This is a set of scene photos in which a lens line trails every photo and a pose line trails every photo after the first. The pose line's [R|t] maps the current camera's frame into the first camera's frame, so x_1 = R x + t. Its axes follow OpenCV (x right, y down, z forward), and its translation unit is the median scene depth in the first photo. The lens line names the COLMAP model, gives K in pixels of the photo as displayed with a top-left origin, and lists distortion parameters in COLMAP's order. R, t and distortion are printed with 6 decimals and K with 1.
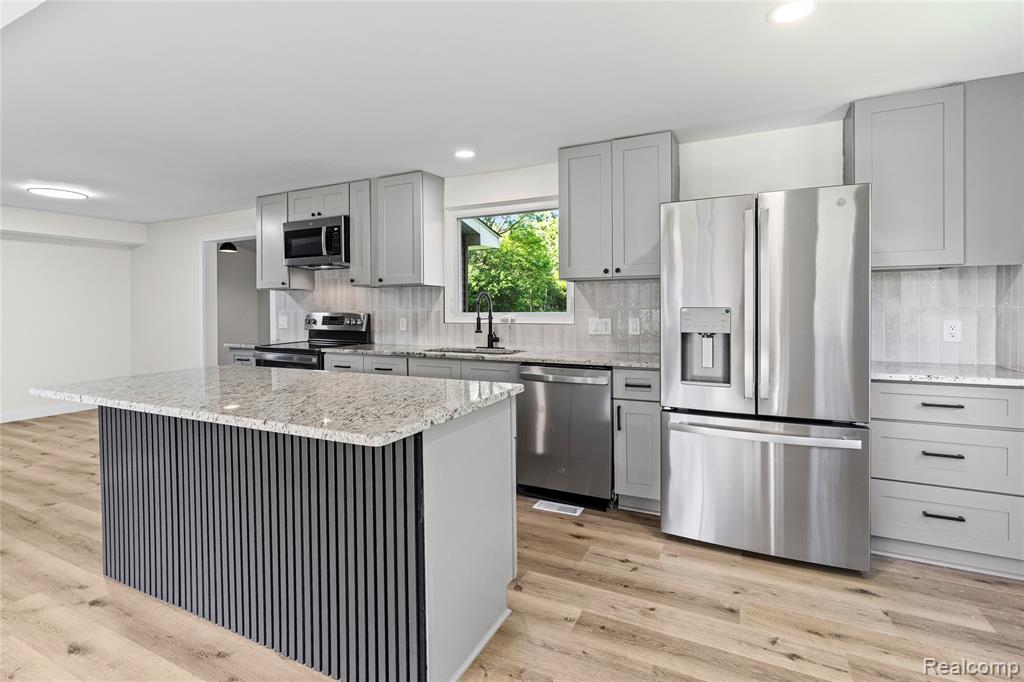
lens RADIAL K [[488.5, 0, 503.6], [0, 488.5, 315.2], [0, 0, 1]] dist [-0.003715, -0.000102]
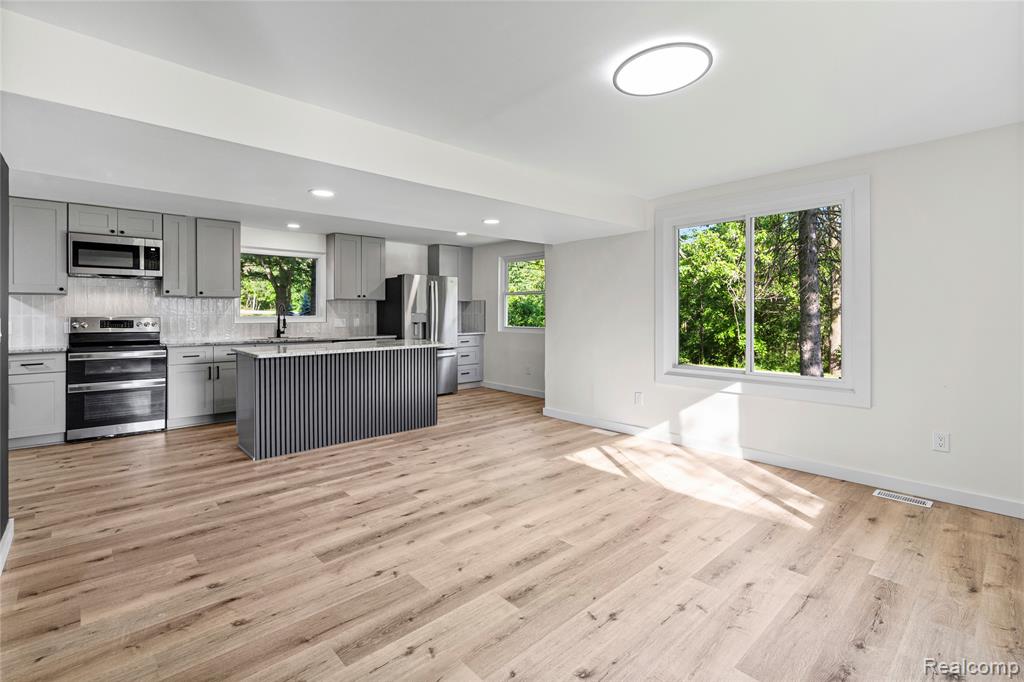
lens RADIAL K [[471.4, 0, 504.0], [0, 471.4, 317.3], [0, 0, 1]] dist [0.000111, 0.000653]
pose [[0.366785, -0.004060, 0.930297, -1.286260], [0.014443, 0.999895, -0.001331, 0.012499], [-0.930193, 0.013924, 0.366805, -0.302844]]
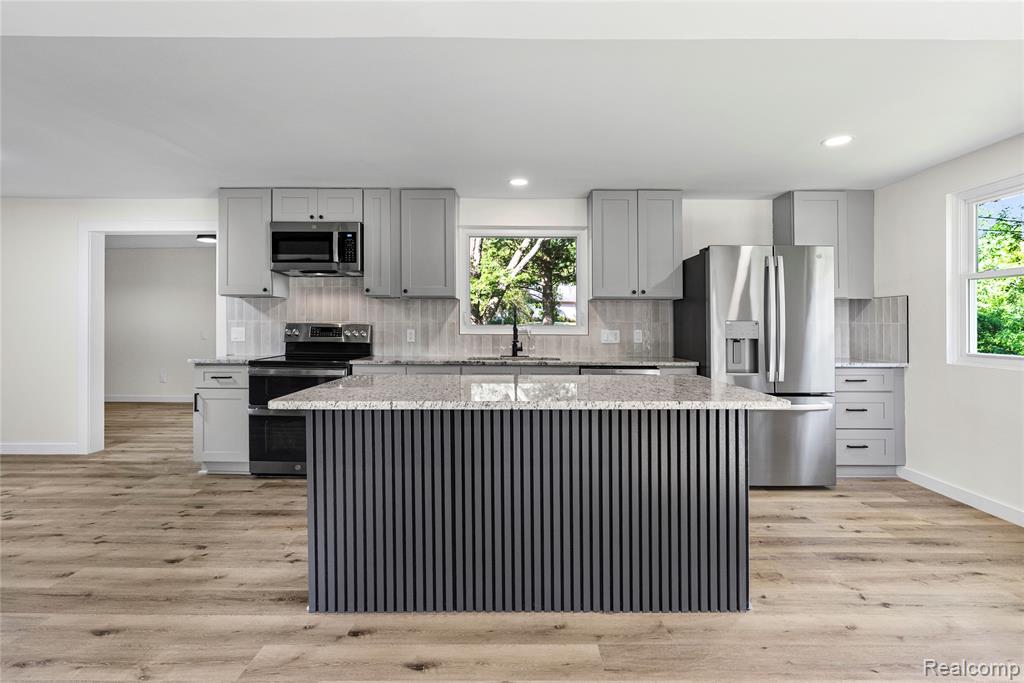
lens RADIAL K [[476.6, 0, 513.0], [0, 476.6, 324.1], [0, 0, 1]] dist [-0.003462, 0.000068]
pose [[0.893051, 0.012376, 0.449785, -0.541605], [-0.003631, 0.999787, -0.020301, 0.015965], [-0.449941, 0.016496, 0.892906, 0.034630]]
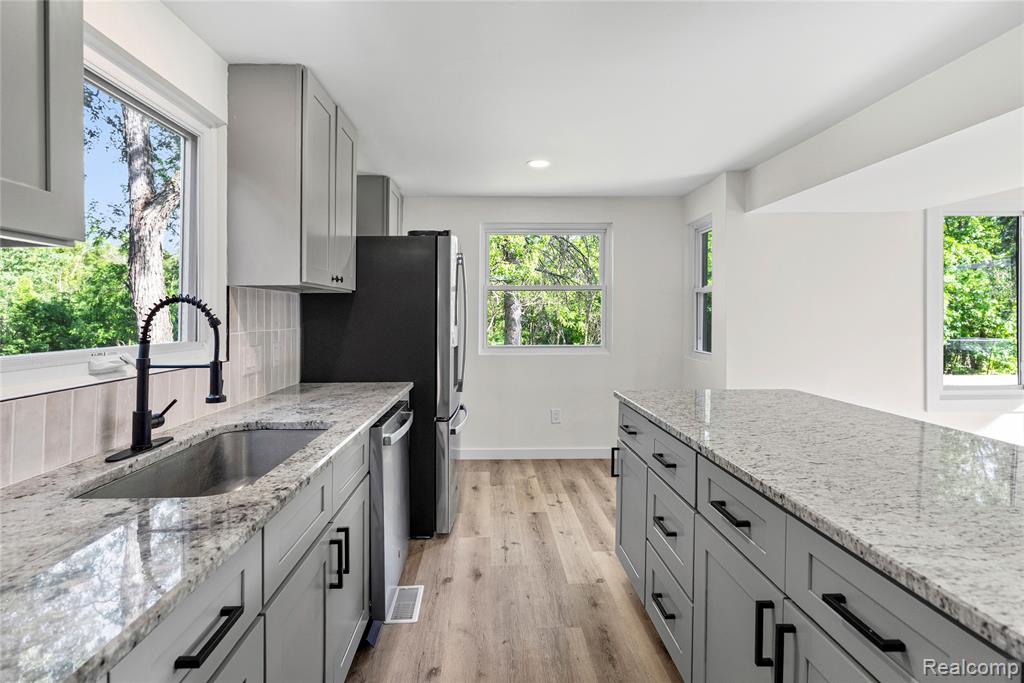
lens RADIAL K [[508.2, 0, 495.7], [0, 508.2, 322.1], [0, 0, 1]] dist [-0.002399, -0.000200]
pose [[-0.465854, -0.002440, 0.884858, -0.503663], [0.021606, 0.999667, 0.014131, -0.027187], [-0.884598, 0.025701, -0.465646, 0.991541]]
